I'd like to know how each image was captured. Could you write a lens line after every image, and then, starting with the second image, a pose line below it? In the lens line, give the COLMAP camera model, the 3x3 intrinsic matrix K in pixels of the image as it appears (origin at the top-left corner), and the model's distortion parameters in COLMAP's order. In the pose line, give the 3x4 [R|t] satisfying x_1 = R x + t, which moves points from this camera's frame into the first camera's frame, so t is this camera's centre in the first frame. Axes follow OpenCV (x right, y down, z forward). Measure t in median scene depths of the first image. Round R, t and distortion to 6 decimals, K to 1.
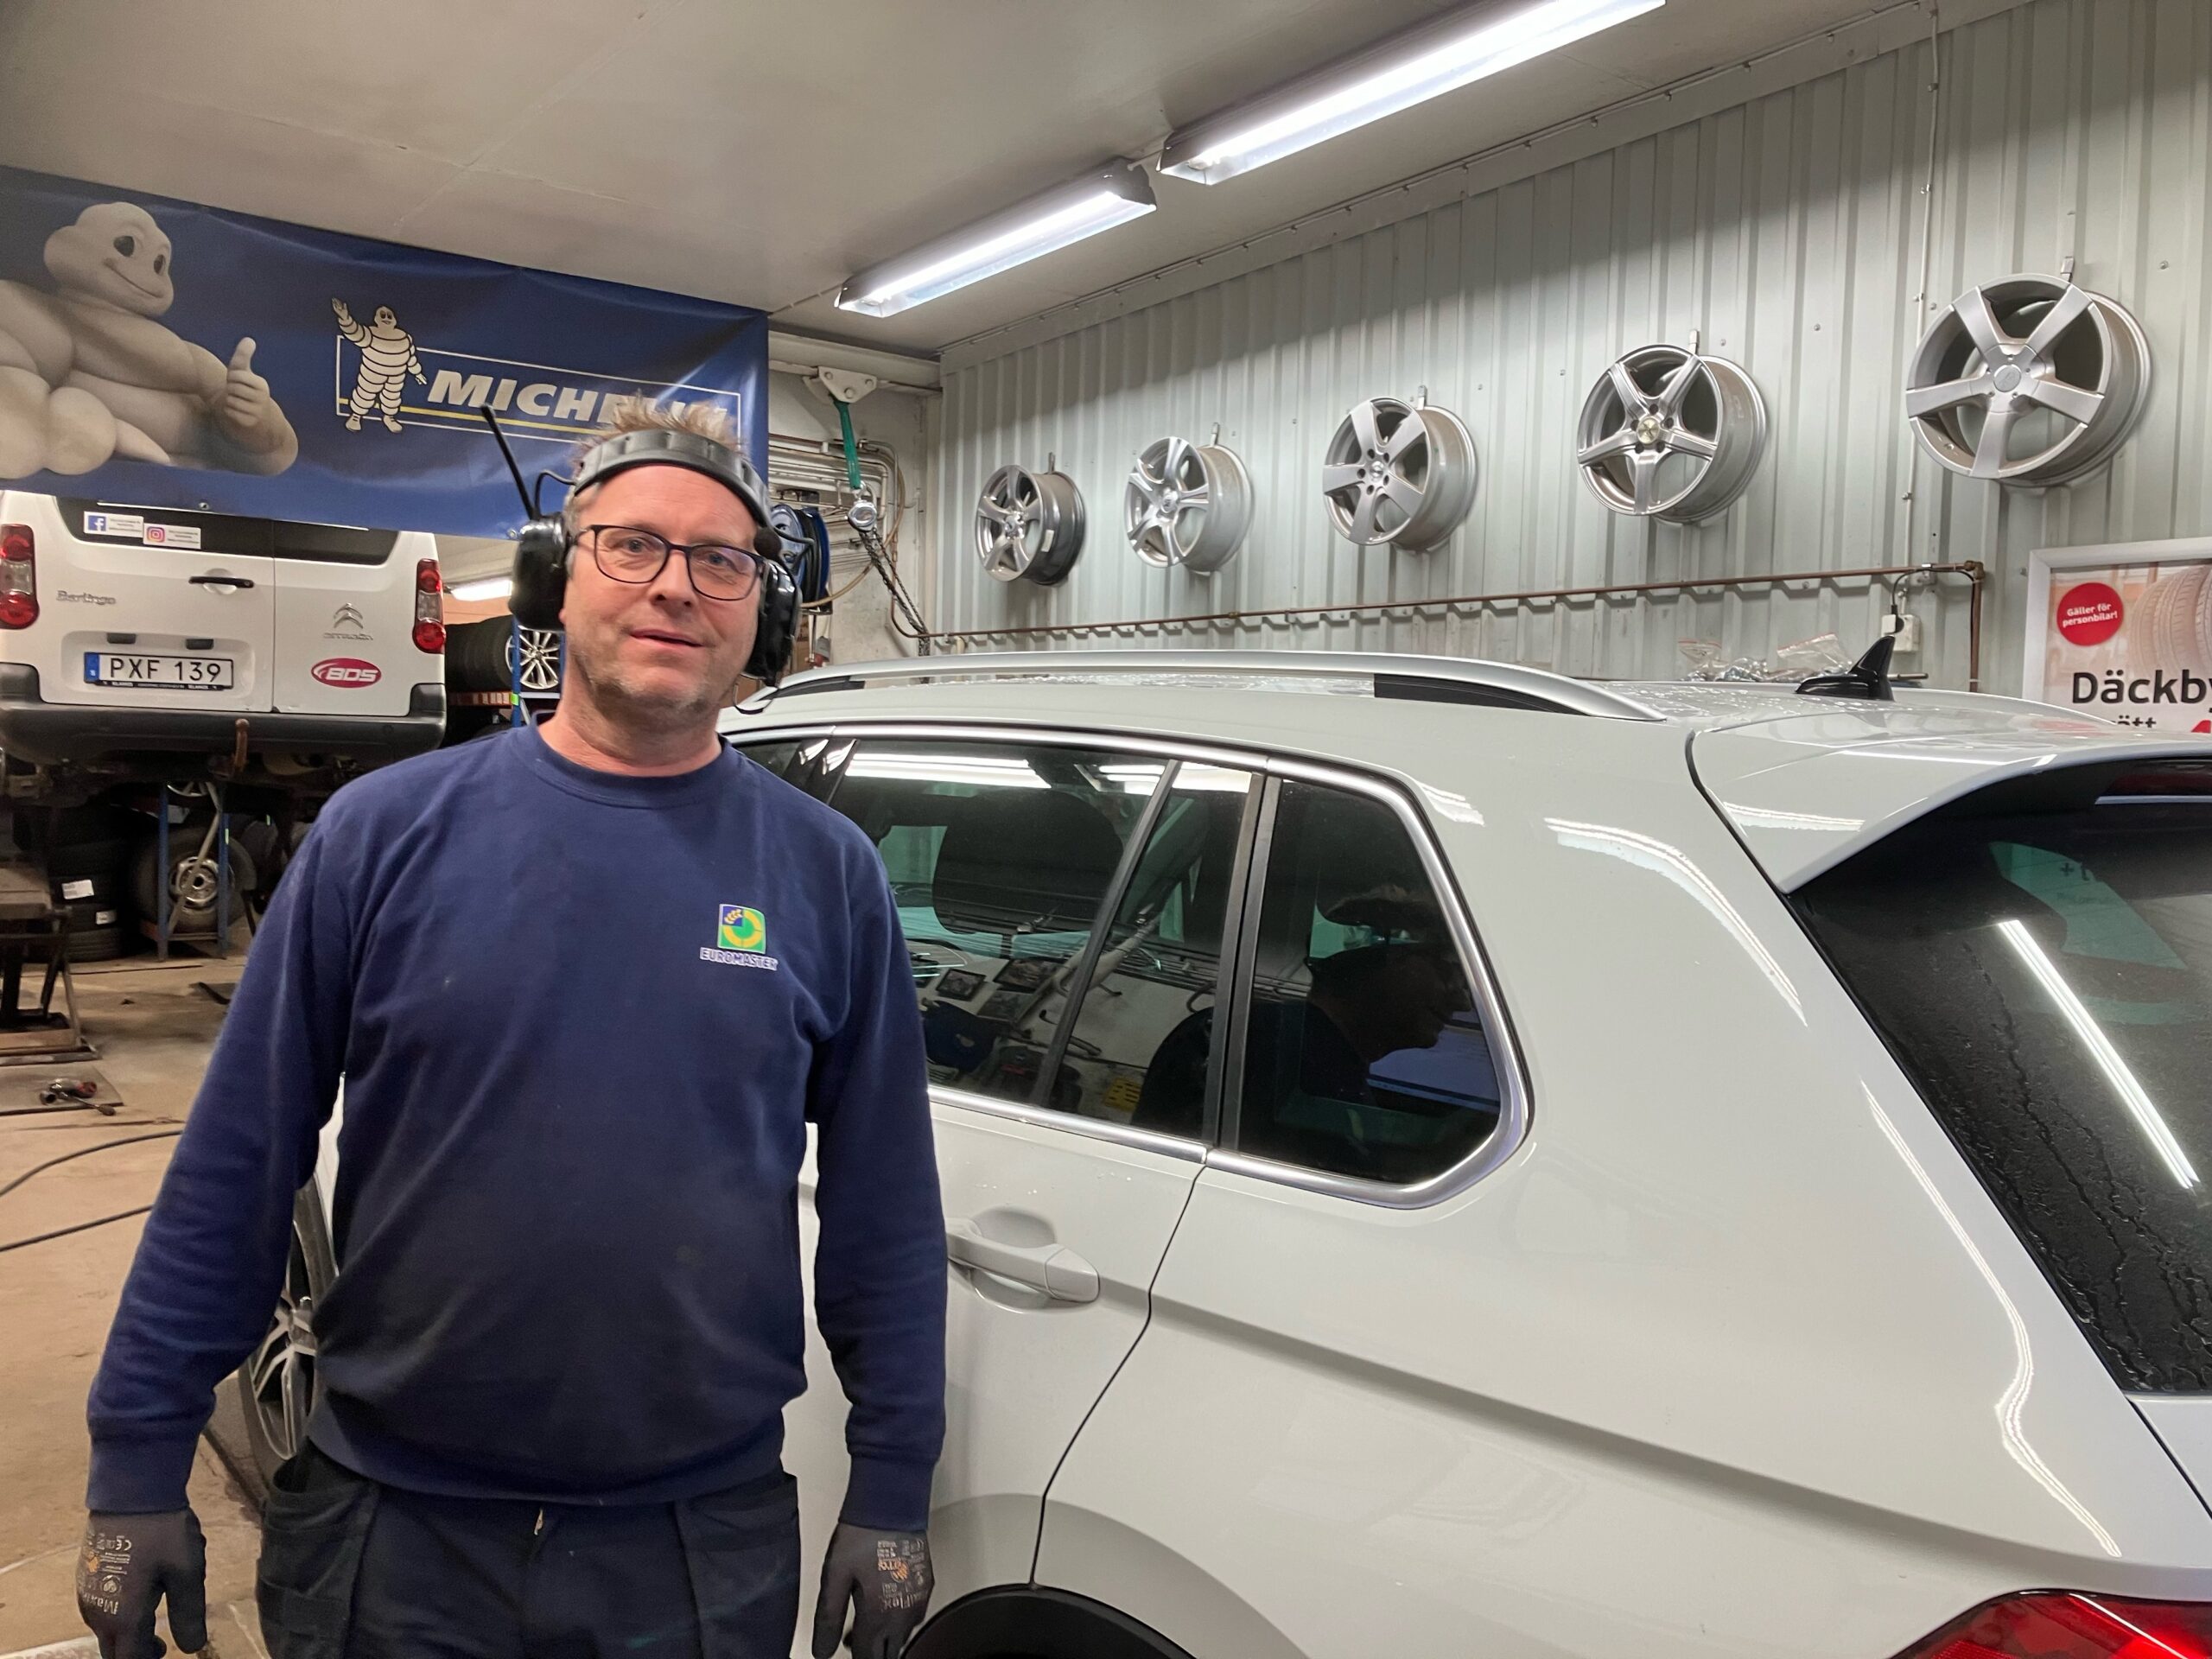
lens RADIAL K [[1781.3, 0, 1099.7], [0, 1781.3, 826.5], [0, 0, 1]] dist [0.012099, 0.007952]
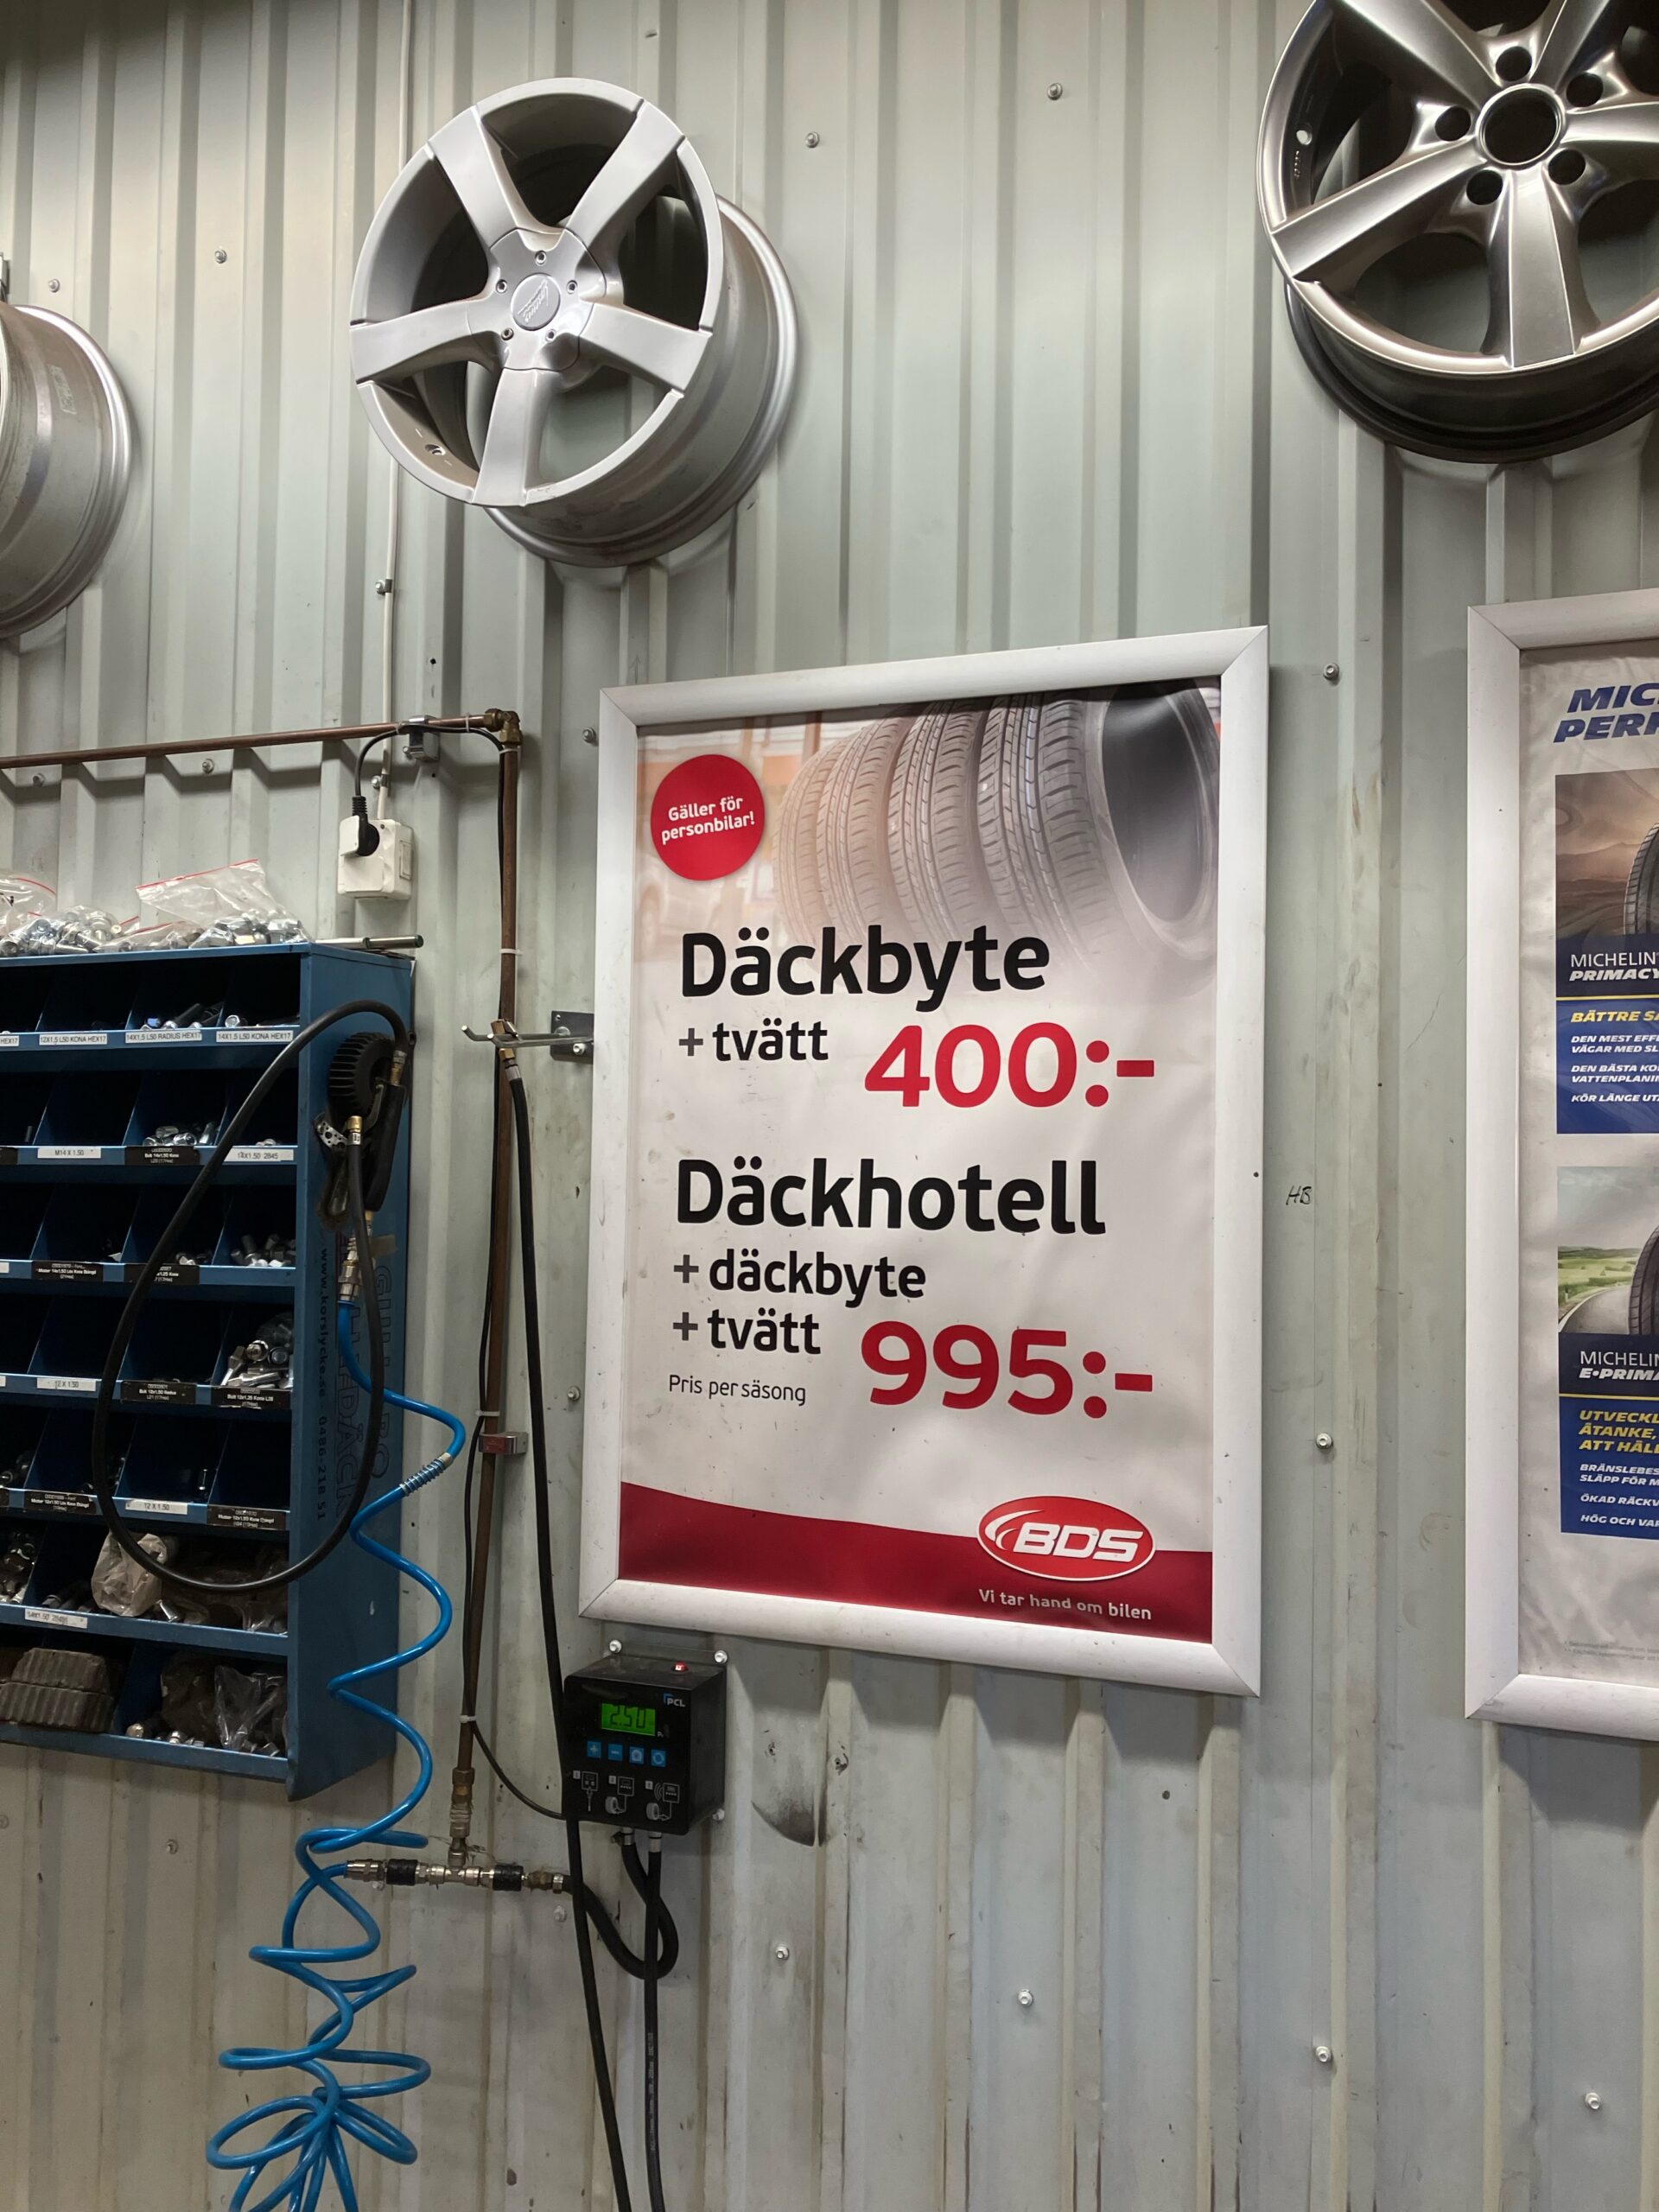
lens RADIAL K [[1781.3, 0, 829.7], [0, 1781.3, 1107.9], [0, 0, 1]] dist [0.012099, 0.007952]
pose [[0.857838, 0.009345, 0.513835, 0.325482], [0.030564, 0.997137, -0.069161, -0.002365], [-0.513010, 0.075034, 0.855097, 0.559662]]
